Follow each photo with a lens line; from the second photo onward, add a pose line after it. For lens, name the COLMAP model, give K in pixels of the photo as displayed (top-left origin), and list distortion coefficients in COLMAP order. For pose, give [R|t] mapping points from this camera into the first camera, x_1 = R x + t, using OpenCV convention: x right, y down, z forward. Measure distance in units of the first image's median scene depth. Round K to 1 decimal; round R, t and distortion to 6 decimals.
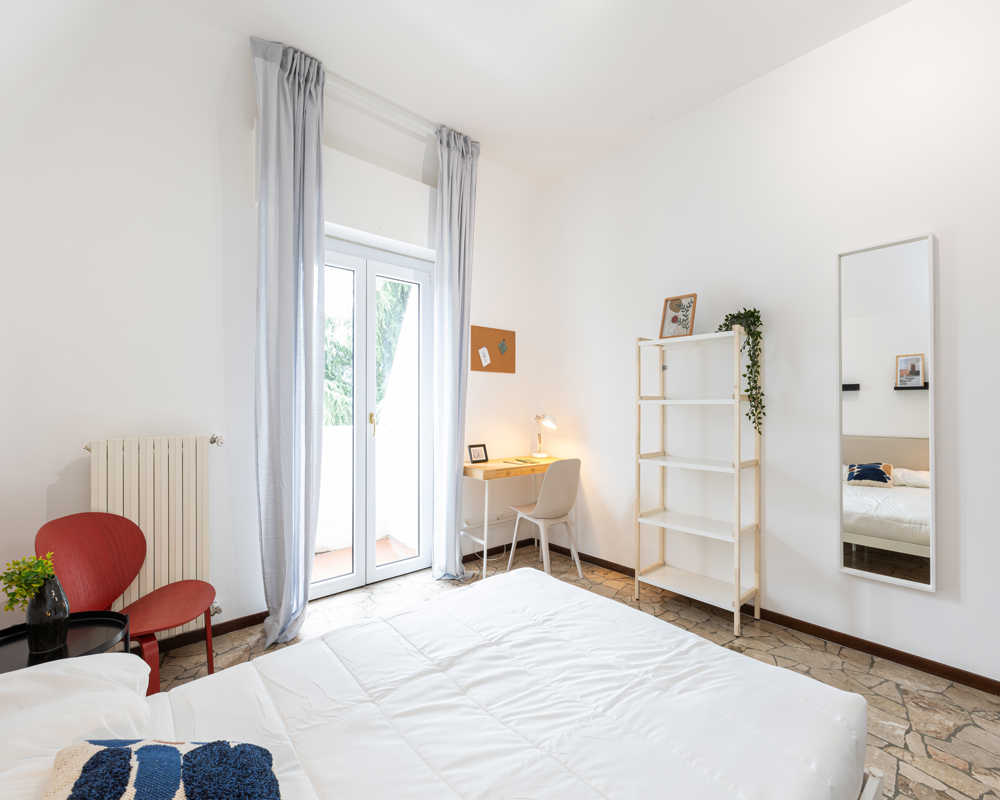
lens RADIAL K [[448.7, 0, 505.0], [0, 448.7, 404.2], [0, 0, 1]] dist [-0.002270, 0.000817]
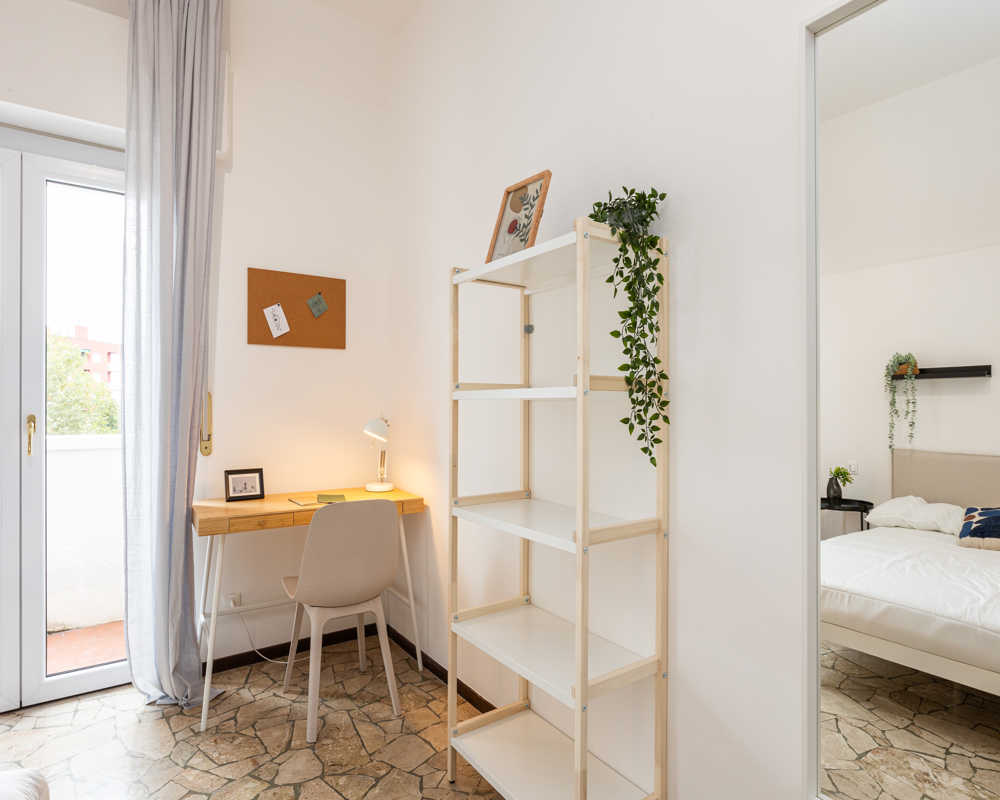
lens RADIAL K [[562.2, 0, 493.3], [0, 562.2, 404.5], [0, 0, 1]] dist [-0.003366, -0.001464]
pose [[0.993239, -0.000305, -0.116086, 0.415953], [0.000632, 0.999996, 0.002782, 0.004377], [0.116085, -0.002836, 0.993235, 0.371530]]
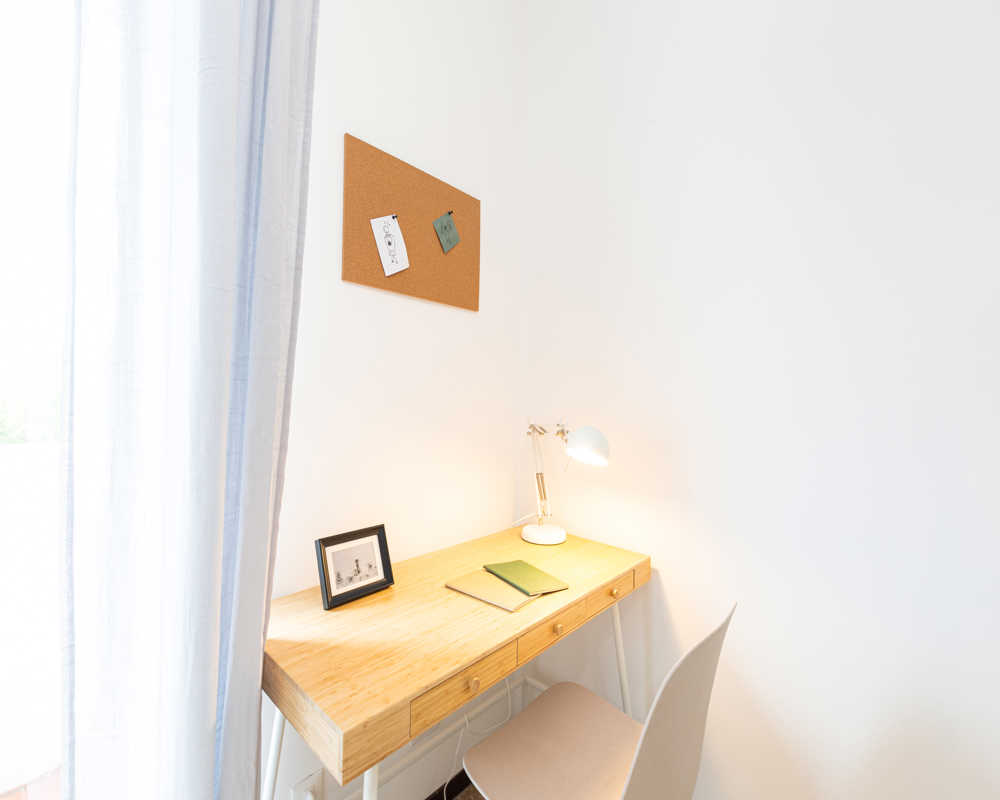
lens RADIAL K [[448.7, 0, 500.0], [0, 448.7, 402.5], [0, 0, 1]] dist [-0.002270, 0.000817]
pose [[0.991411, 0.013674, 0.130066, -0.009536], [-0.014386, 0.999886, 0.004538, 0.006938], [-0.129989, -0.006370, 0.991495, 0.848426]]
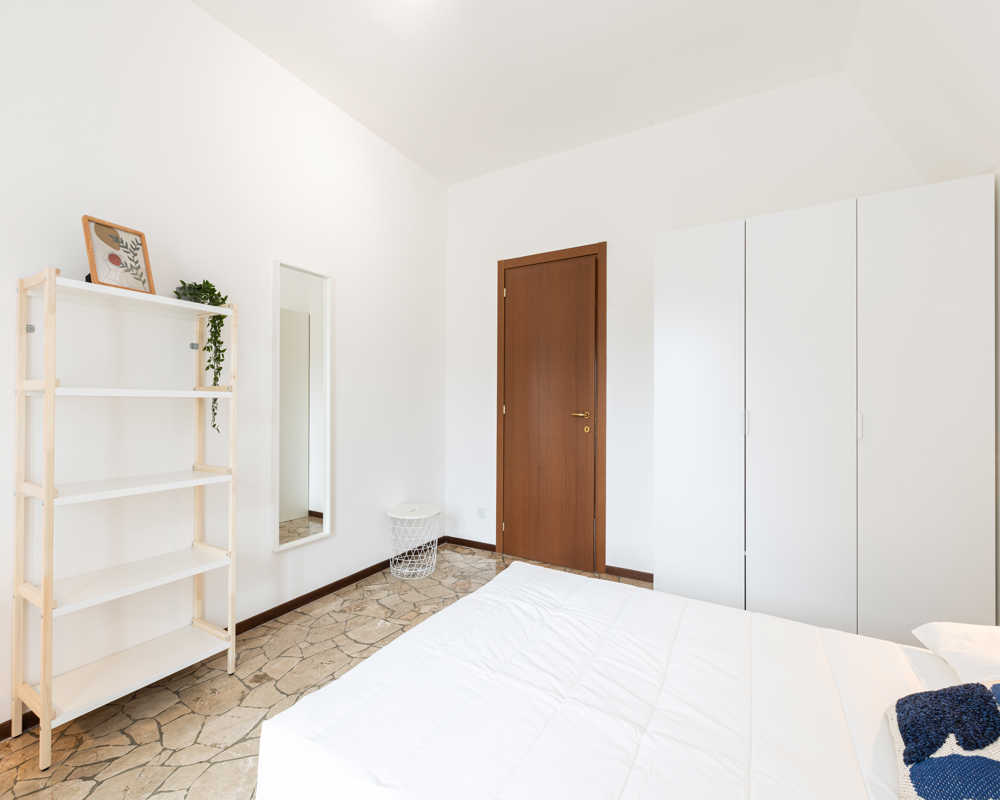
lens RADIAL K [[448.7, 0, 494.0], [0, 448.7, 401.5], [0, 0, 1]] dist [-0.002270, 0.000817]
pose [[-0.300947, -0.006363, 0.953620, -0.360742], [-0.003724, 0.999978, 0.005497, 0.001869], [-0.953634, -0.001897, -0.300964, 0.665258]]
